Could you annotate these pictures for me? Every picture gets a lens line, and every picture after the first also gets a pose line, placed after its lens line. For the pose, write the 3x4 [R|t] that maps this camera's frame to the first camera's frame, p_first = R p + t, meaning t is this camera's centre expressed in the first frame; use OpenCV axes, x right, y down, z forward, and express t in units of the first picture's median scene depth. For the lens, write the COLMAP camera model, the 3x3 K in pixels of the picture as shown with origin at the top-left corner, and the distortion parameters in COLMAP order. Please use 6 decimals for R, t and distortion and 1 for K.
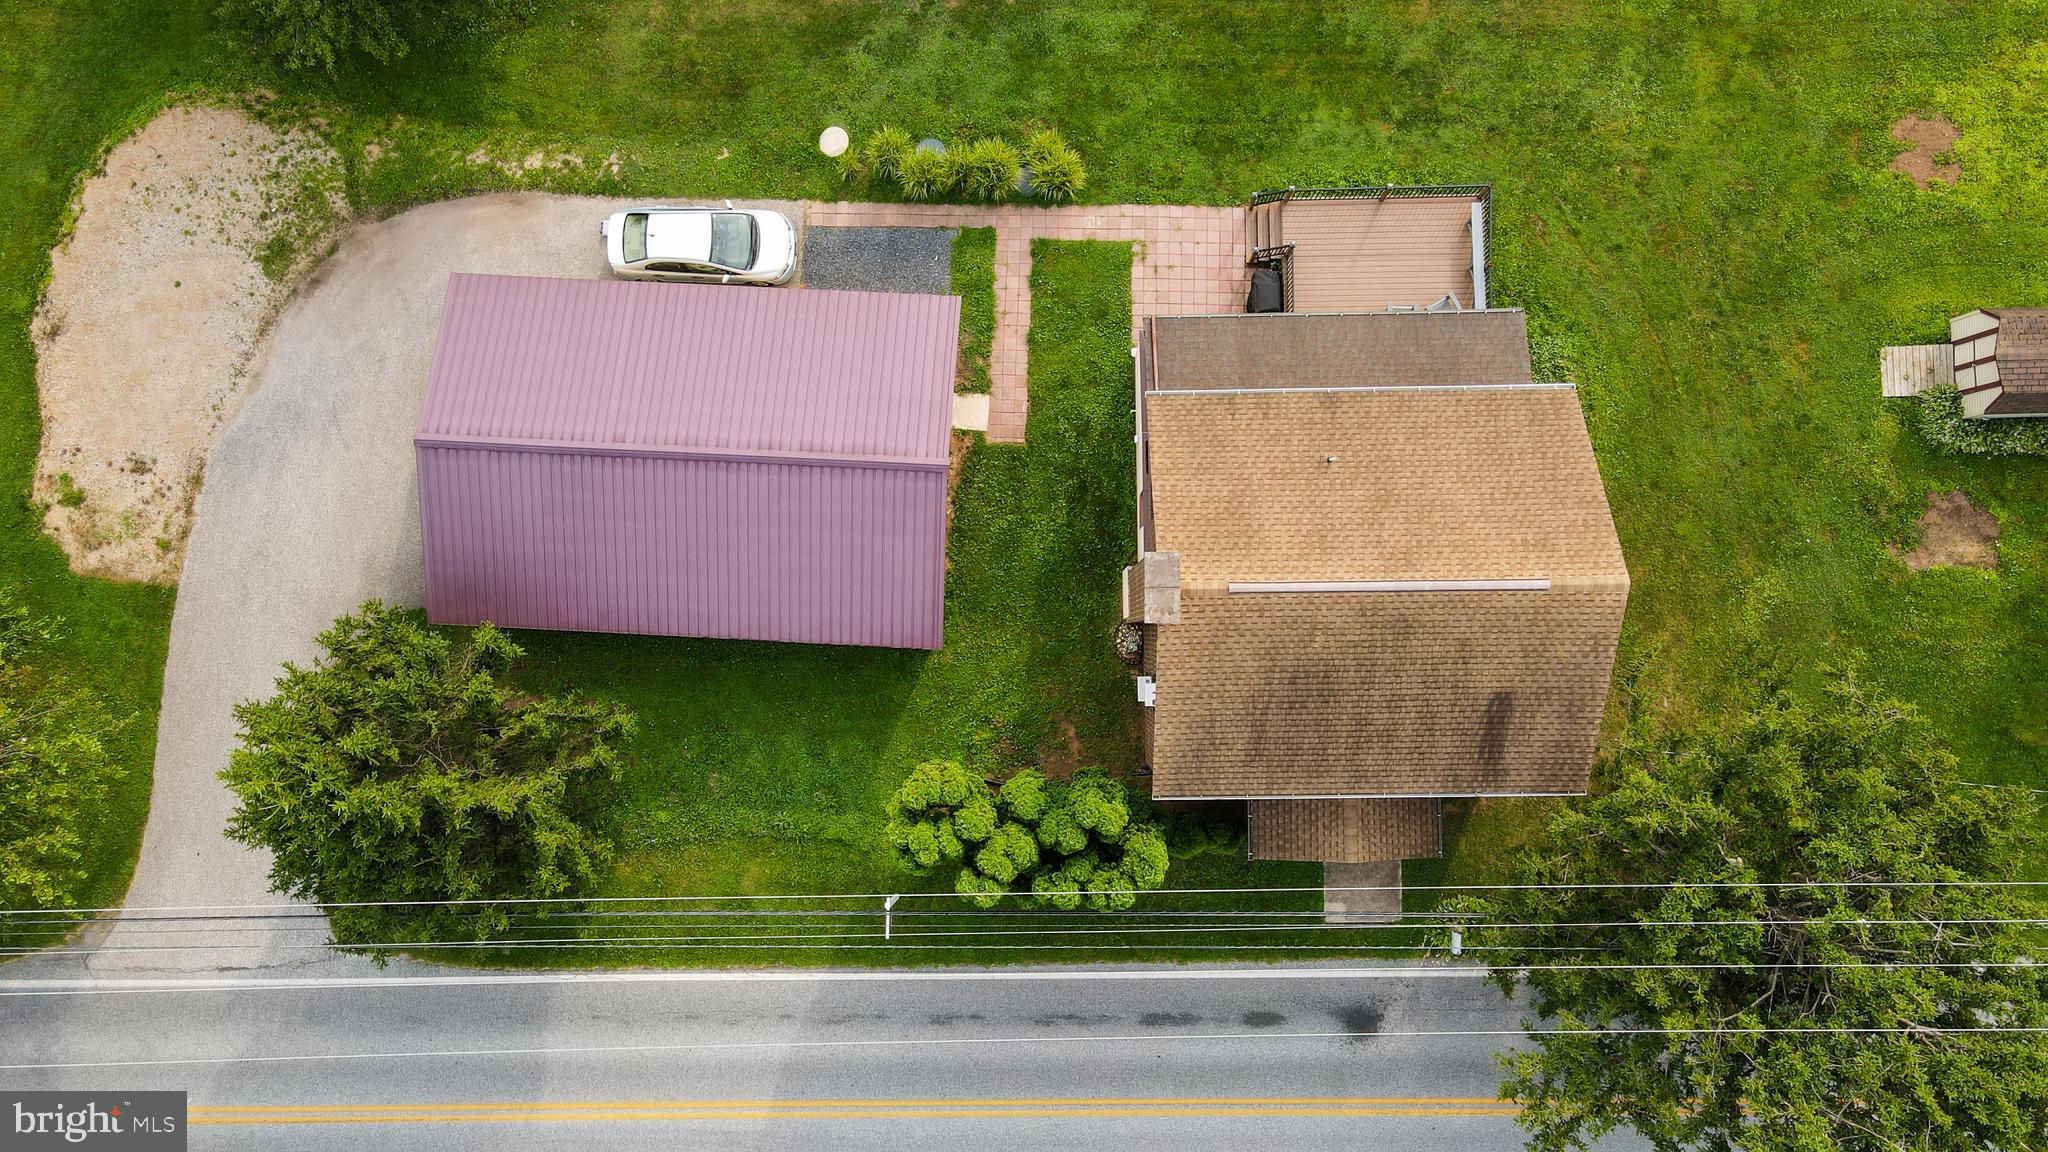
lens RADIAL K [[1509.7, 0, 1029.1], [0, 1509.7, 575.0], [0, 0, 1]] dist [-0.000135, 0.024568]
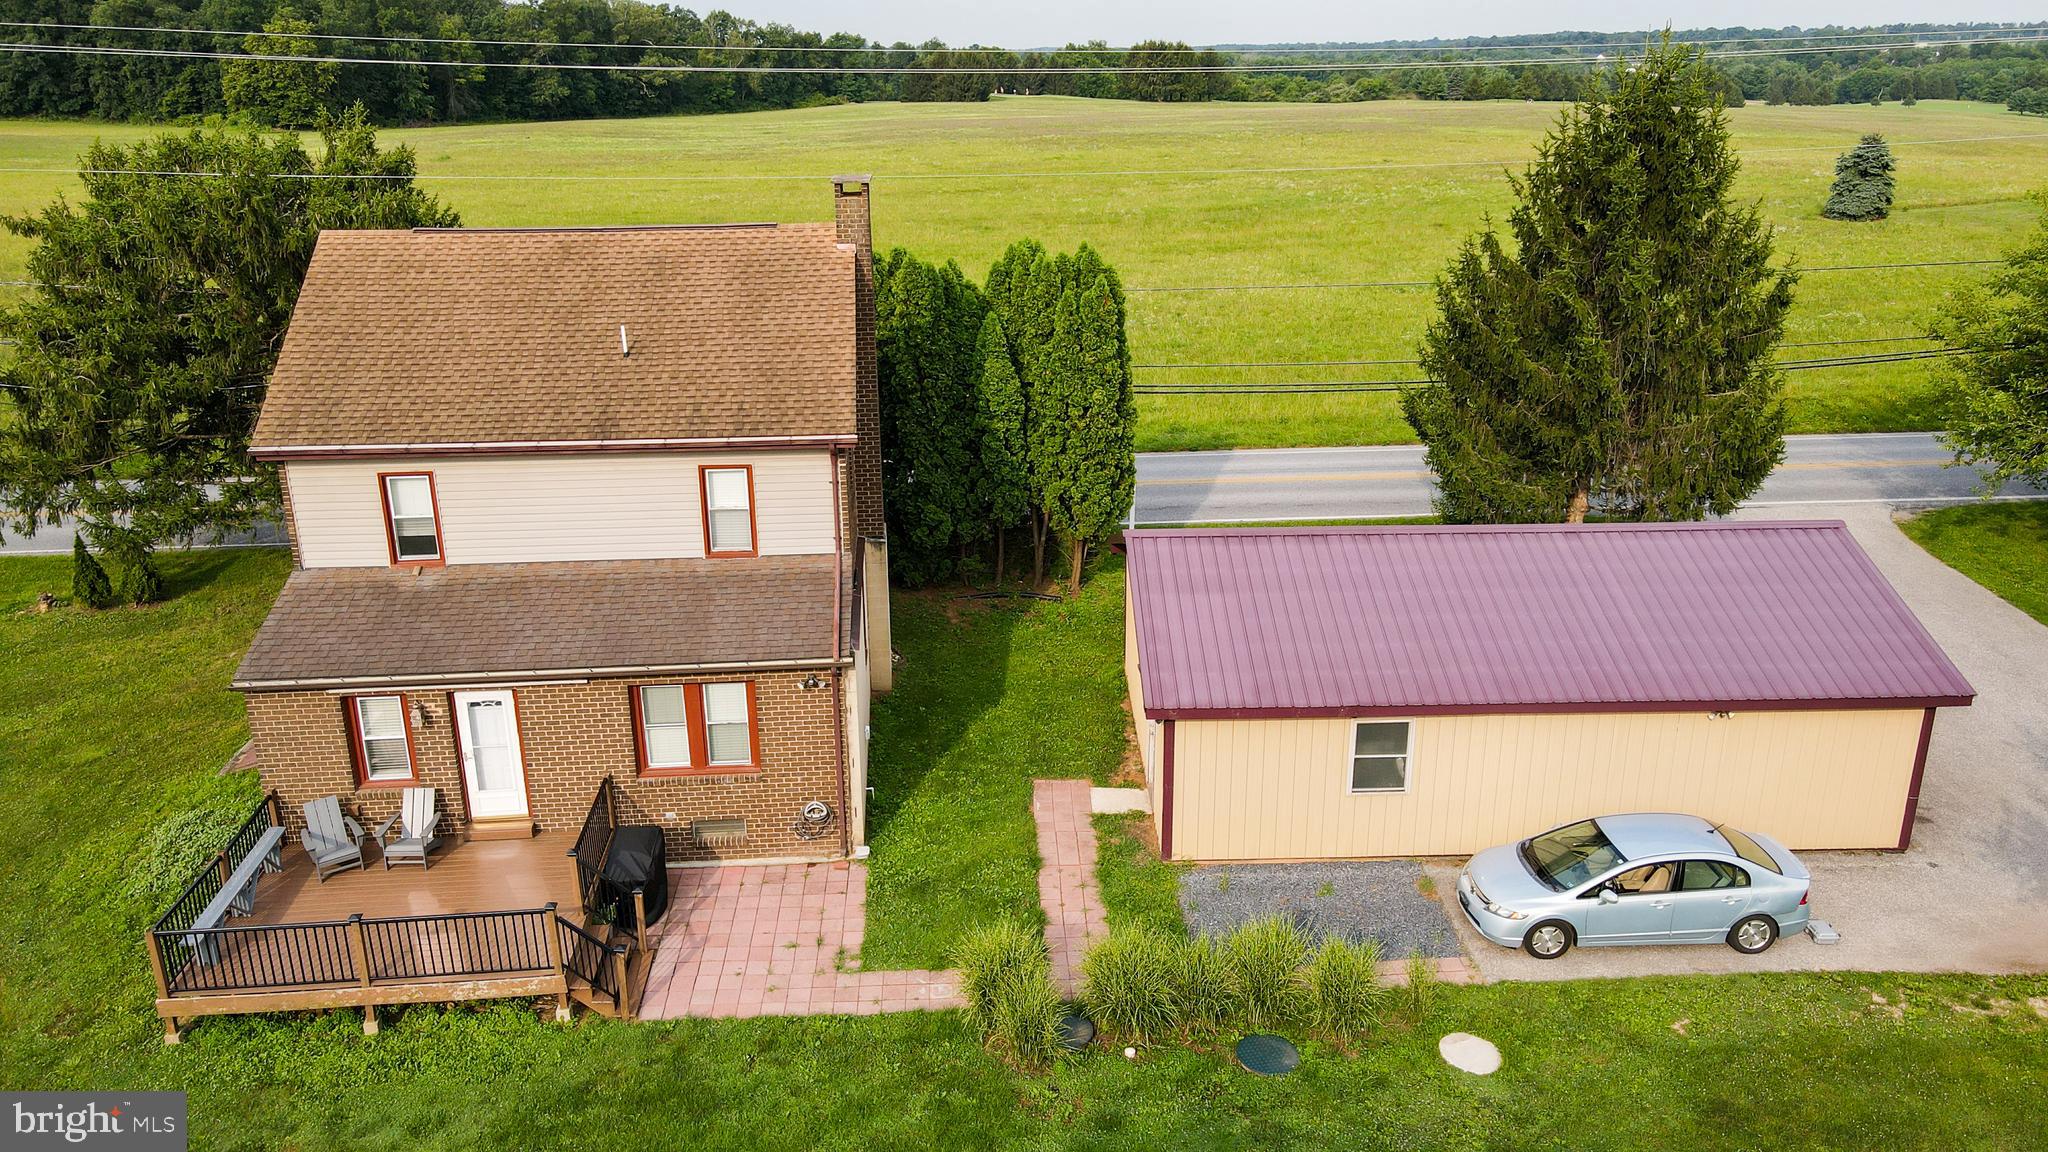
lens RADIAL K [[1509.7, 0, 1028.4], [0, 1509.7, 577.1], [0, 0, 1]] dist [-0.000135, 0.024568]
pose [[-0.997356, 0.047637, -0.054882, 0.031890], [-0.066274, -0.286371, 0.955824, -0.706257], [0.029816, 0.956934, 0.288771, 0.720284]]
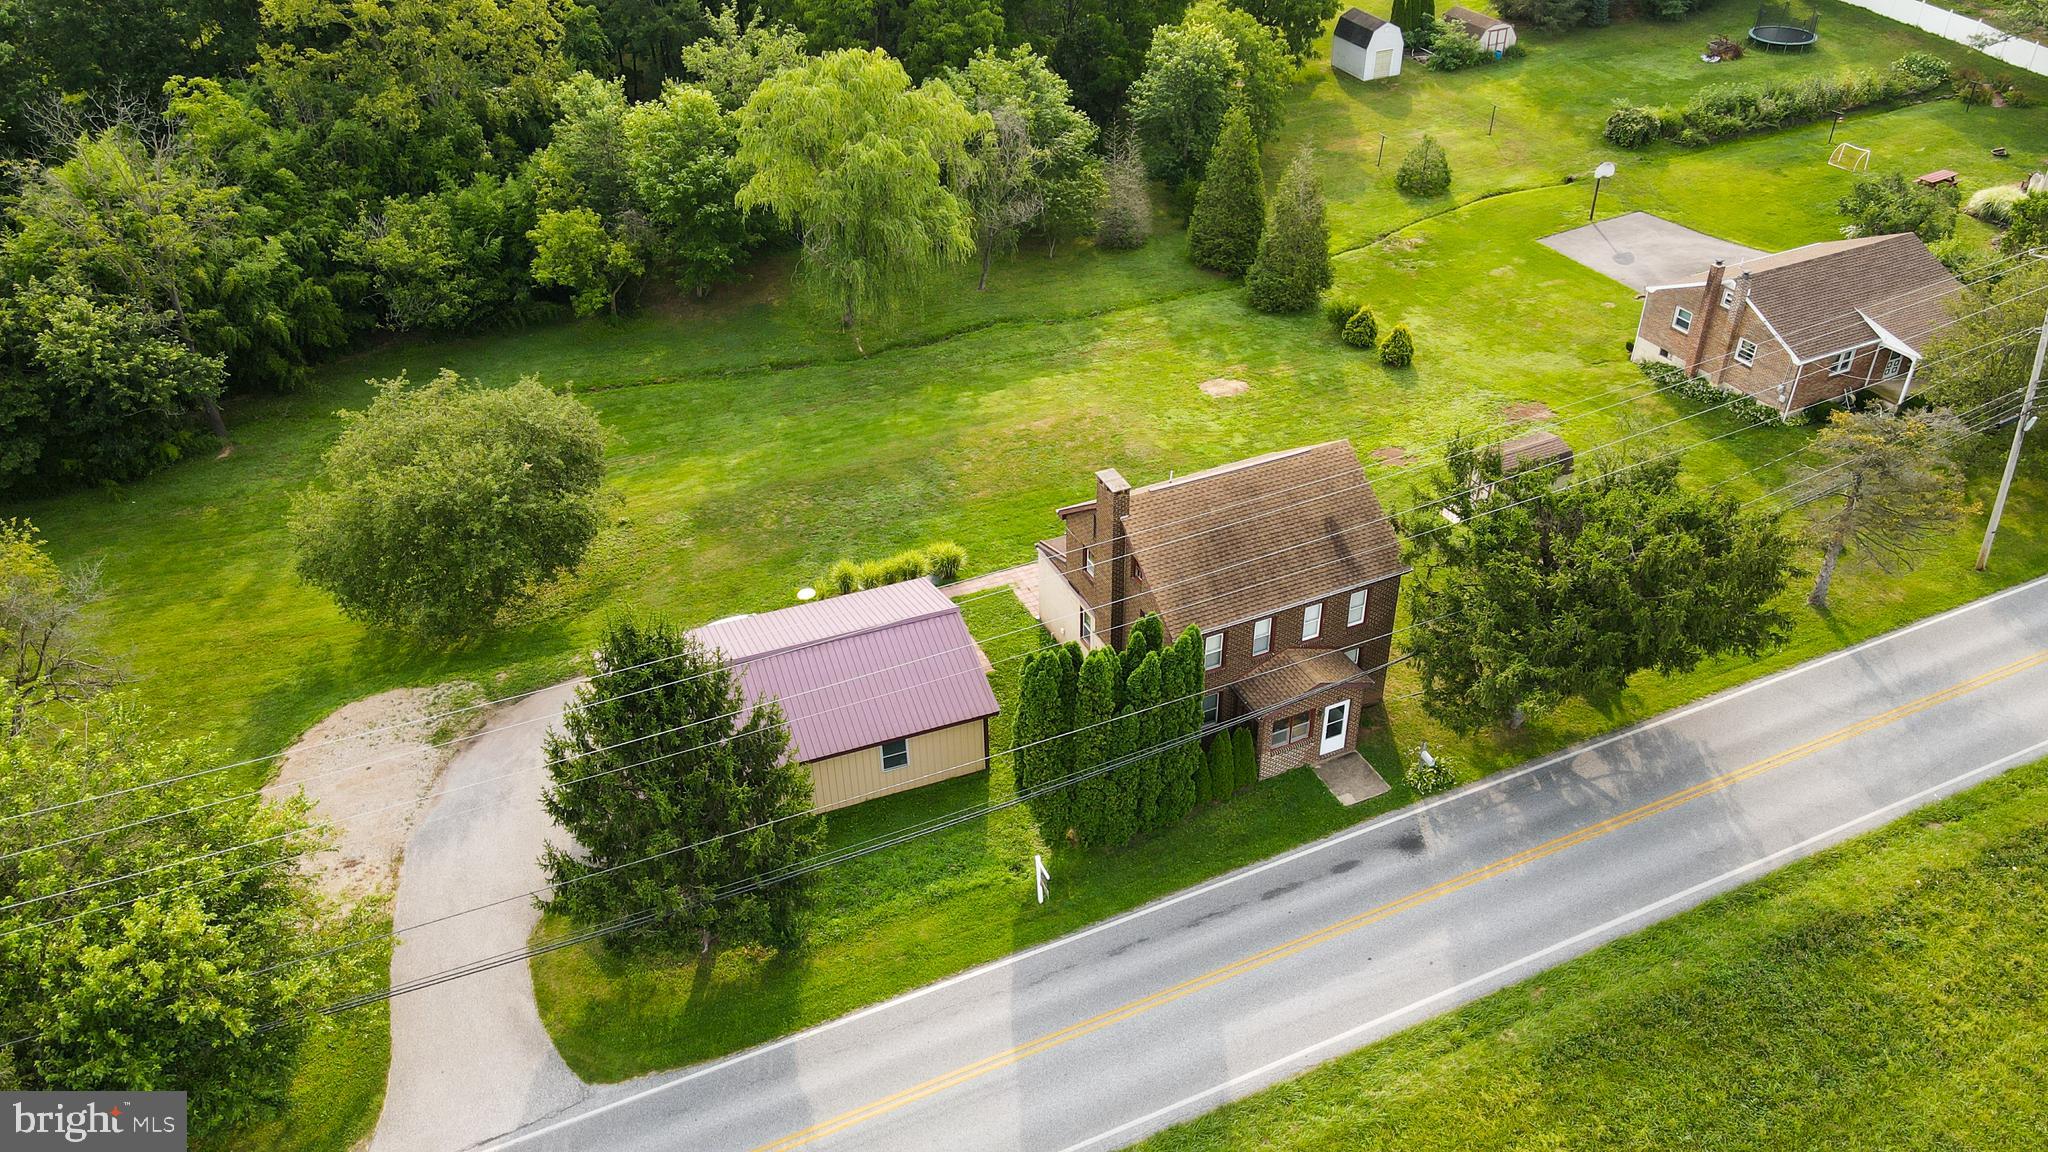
lens RADIAL K [[1509.7, 0, 1030.9], [0, 1509.7, 576.0], [0, 0, 1]] dist [-0.000135, 0.024568]
pose [[0.915391, -0.227611, 0.332043, -0.437139], [0.402233, 0.550657, -0.731427, 0.950027], [-0.016361, 0.803100, 0.595619, 0.052877]]
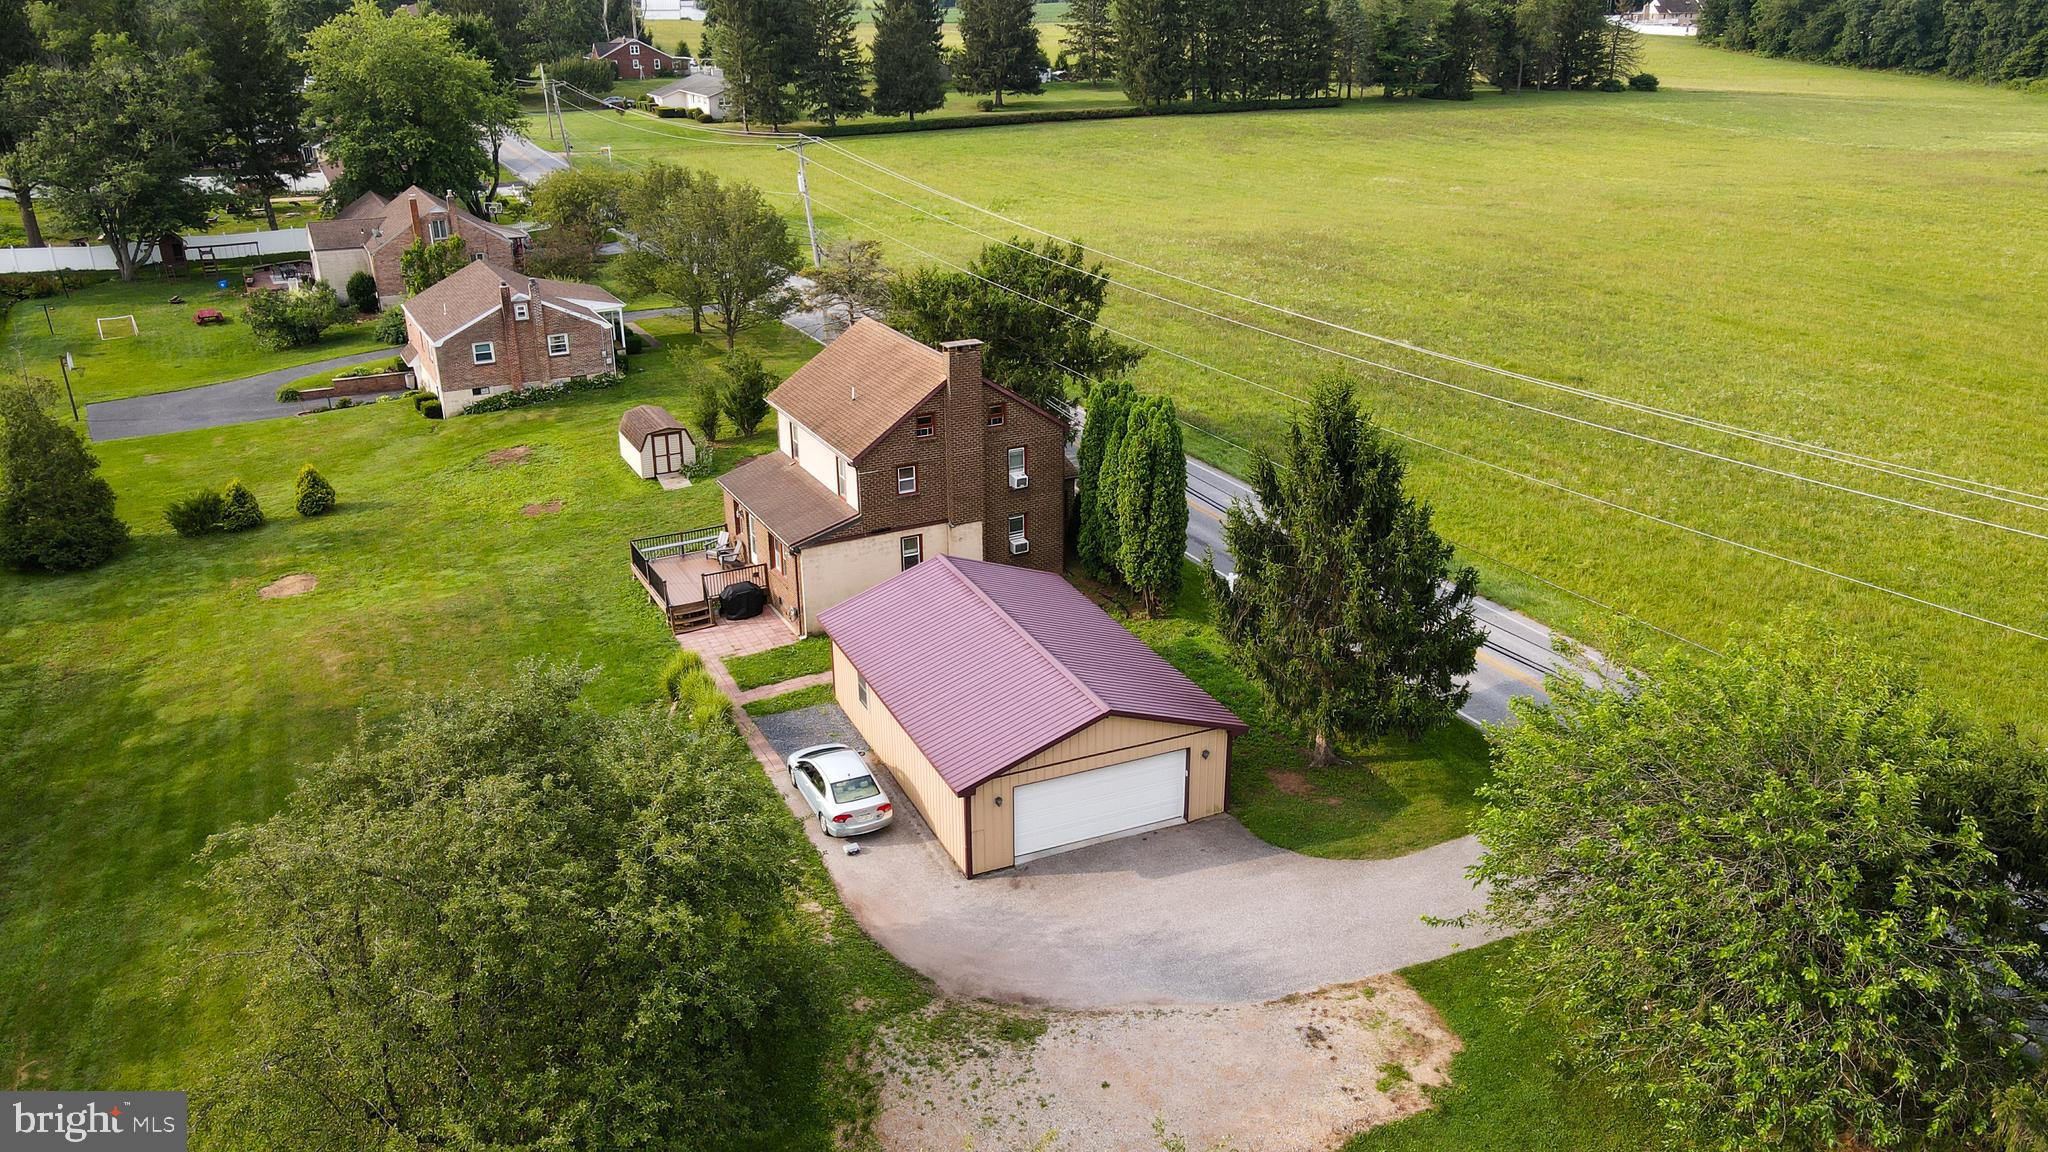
lens RADIAL K [[1509.7, 0, 1030.2], [0, 1509.7, 577.0], [0, 0, 1]] dist [-0.000135, 0.024568]
pose [[-0.451069, -0.311186, 0.836480, -1.151402], [0.892182, -0.132629, 0.431766, -0.547860], [-0.023418, 0.941049, 0.337459, 0.482521]]
